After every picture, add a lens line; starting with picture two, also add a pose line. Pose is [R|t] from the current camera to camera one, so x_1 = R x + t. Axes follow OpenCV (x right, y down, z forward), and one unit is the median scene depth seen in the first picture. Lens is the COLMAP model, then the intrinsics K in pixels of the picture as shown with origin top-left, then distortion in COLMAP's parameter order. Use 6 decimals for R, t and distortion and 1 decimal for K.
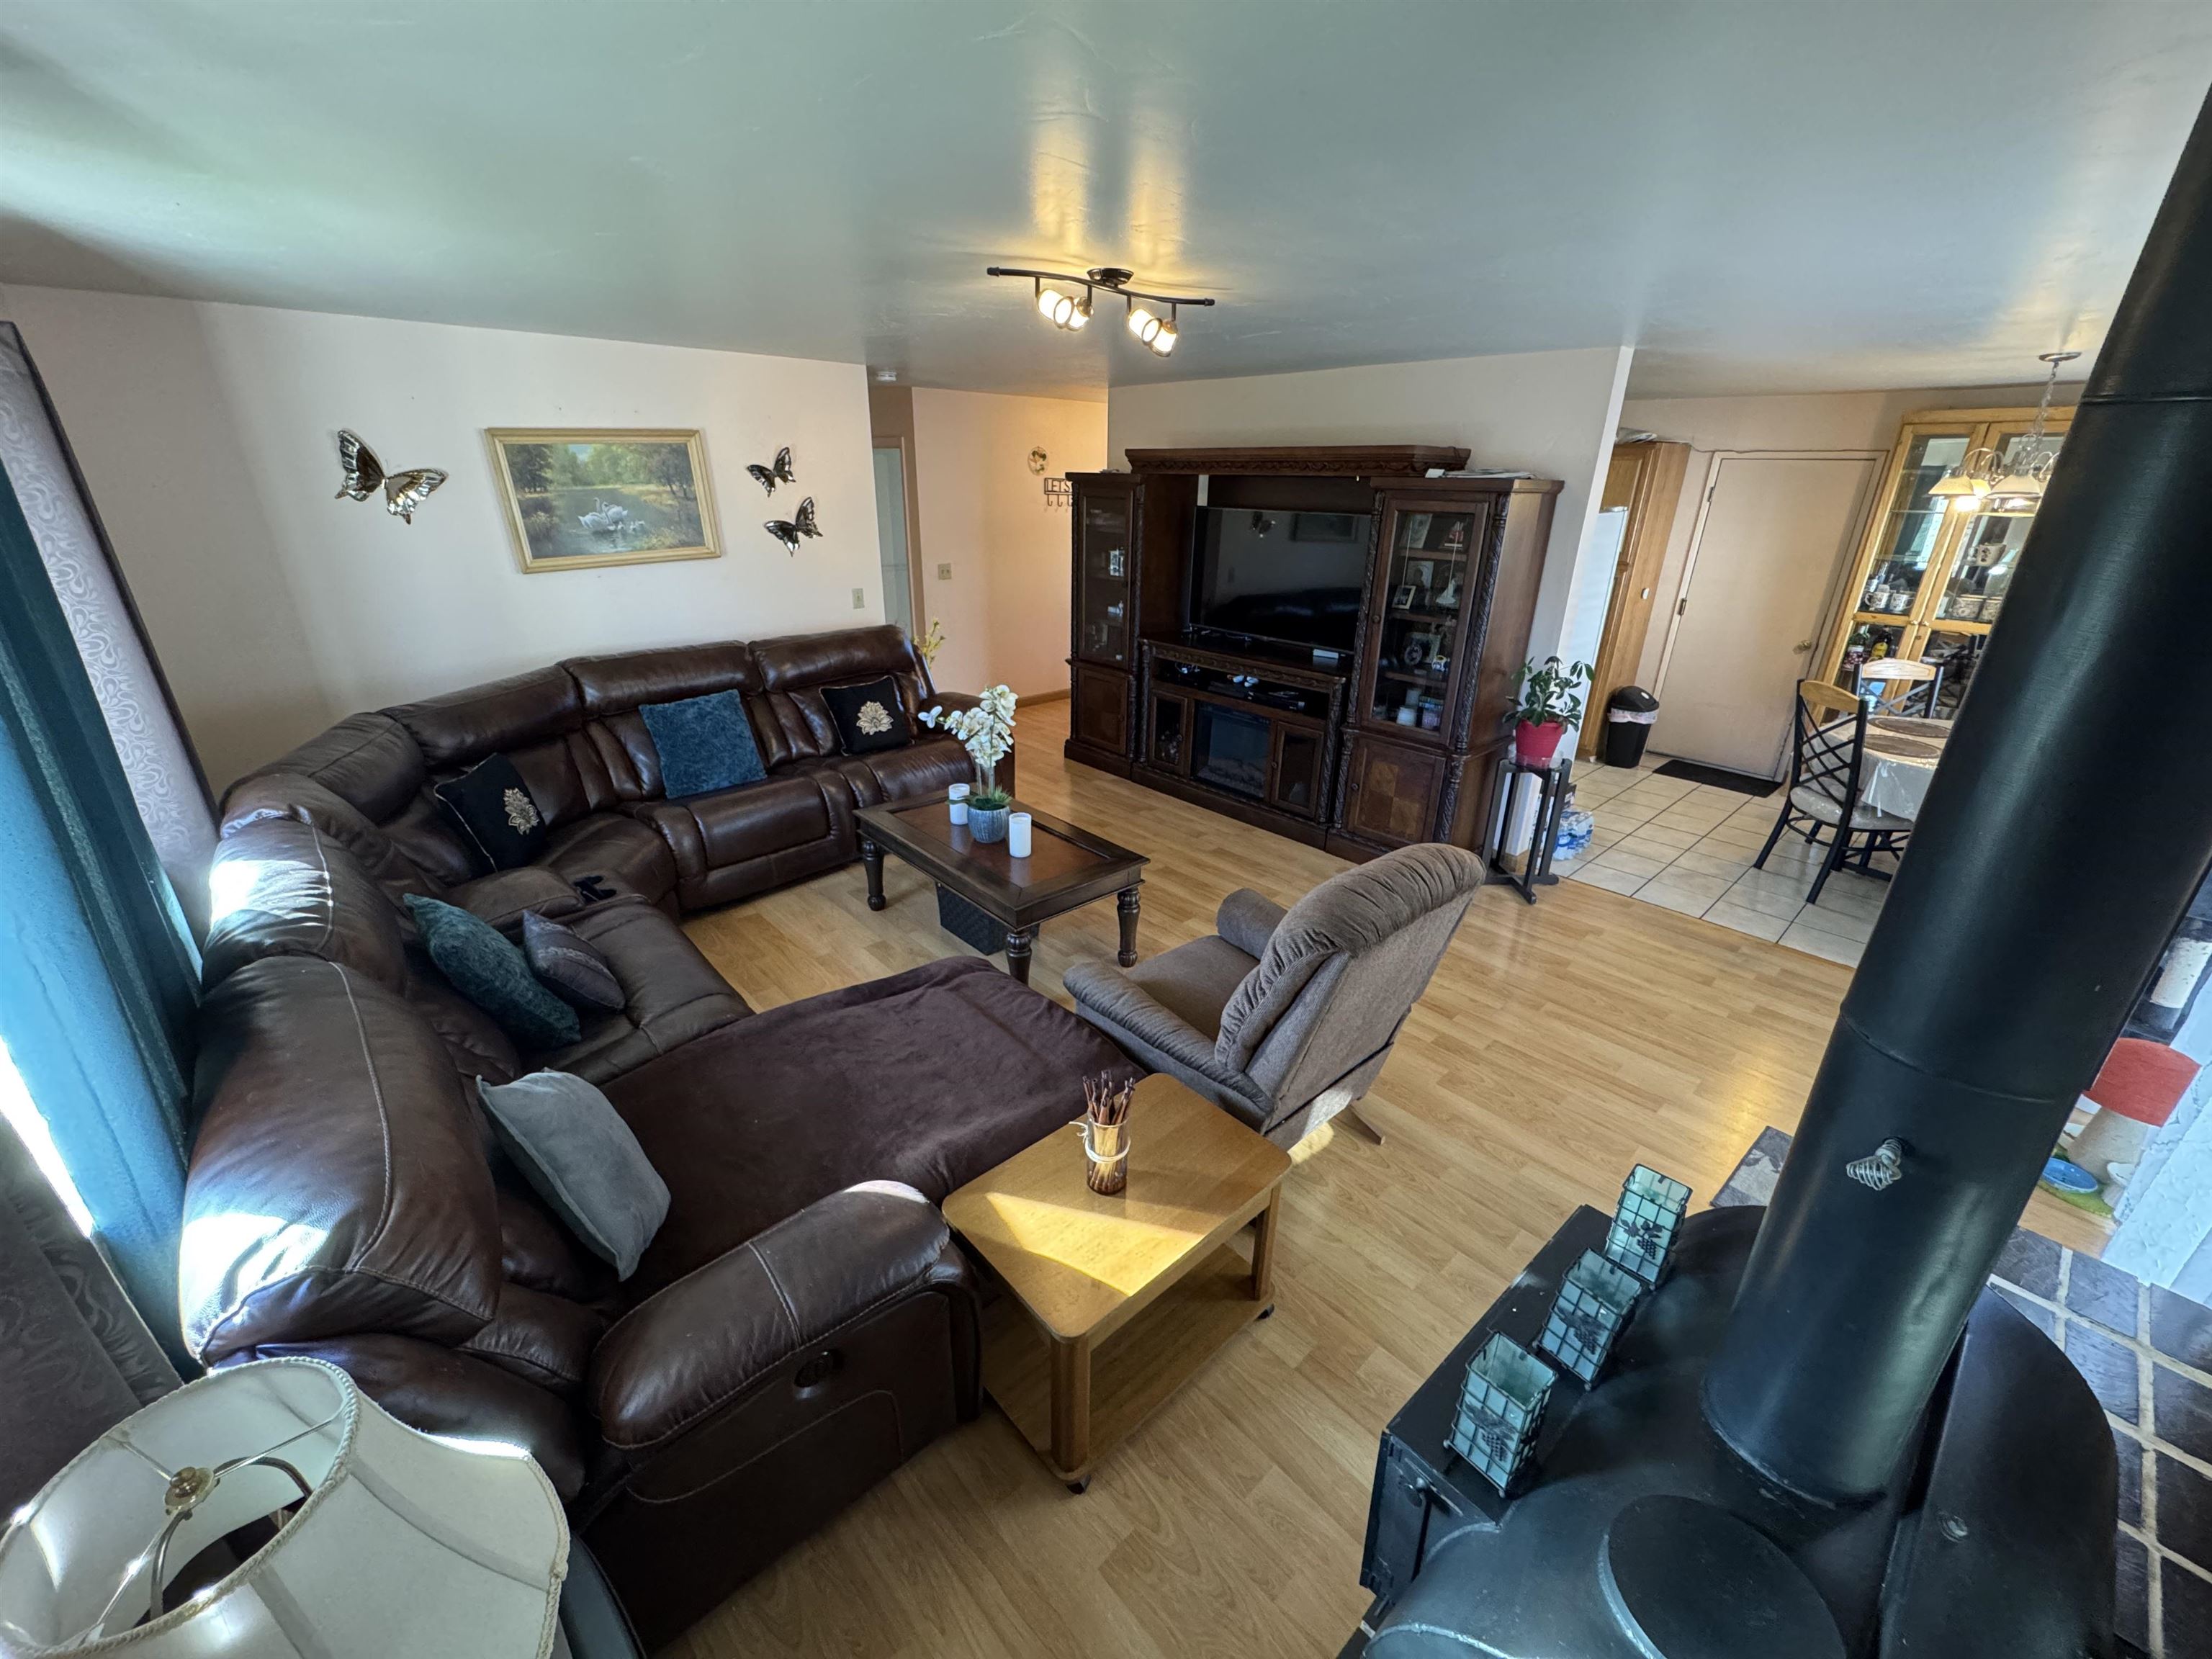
lens RADIAL K [[880.4, 0, 1105.6], [0, 880.4, 824.2], [0, 0, 1]] dist [-0.003442, -0.000187]
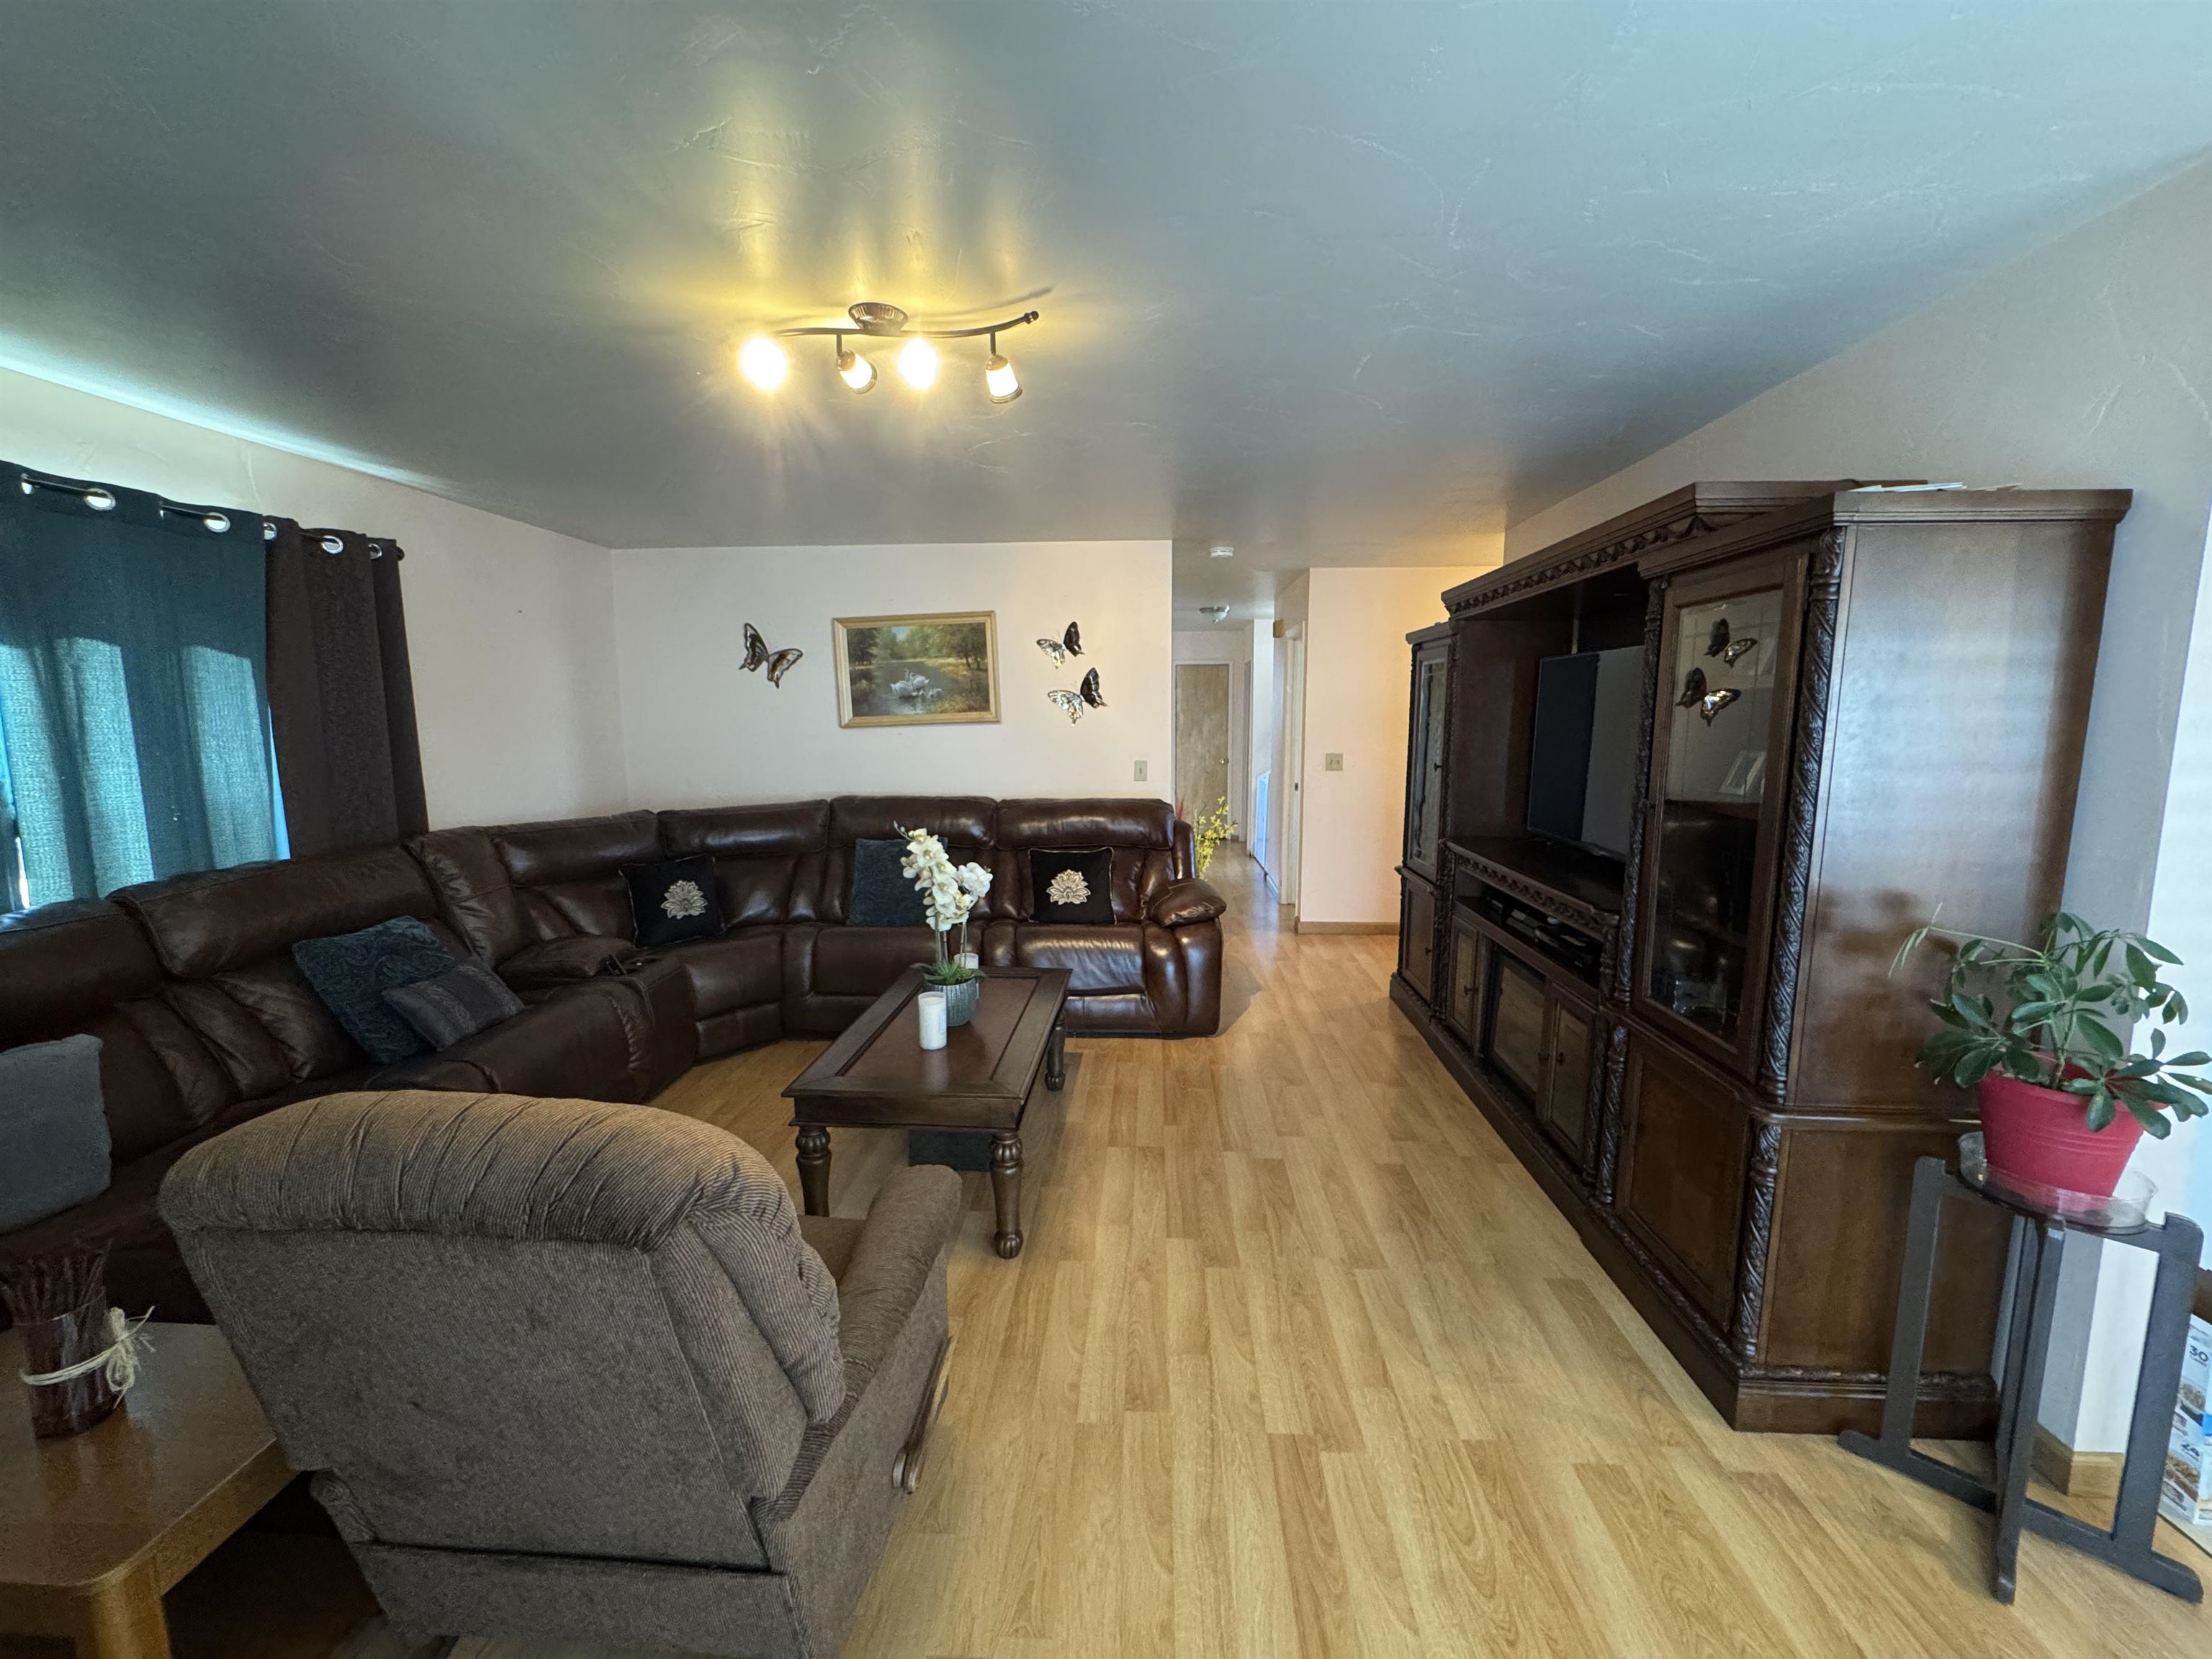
lens RADIAL K [[880.4, 0, 1115.9], [0, 880.4, 830.5], [0, 0, 1]] dist [-0.003442, -0.000187]
pose [[0.696048, 0.075888, -0.713973, 0.457189], [-0.253274, 0.956427, -0.145256, -0.061435], [0.671840, 0.281936, 0.684940, 0.423729]]
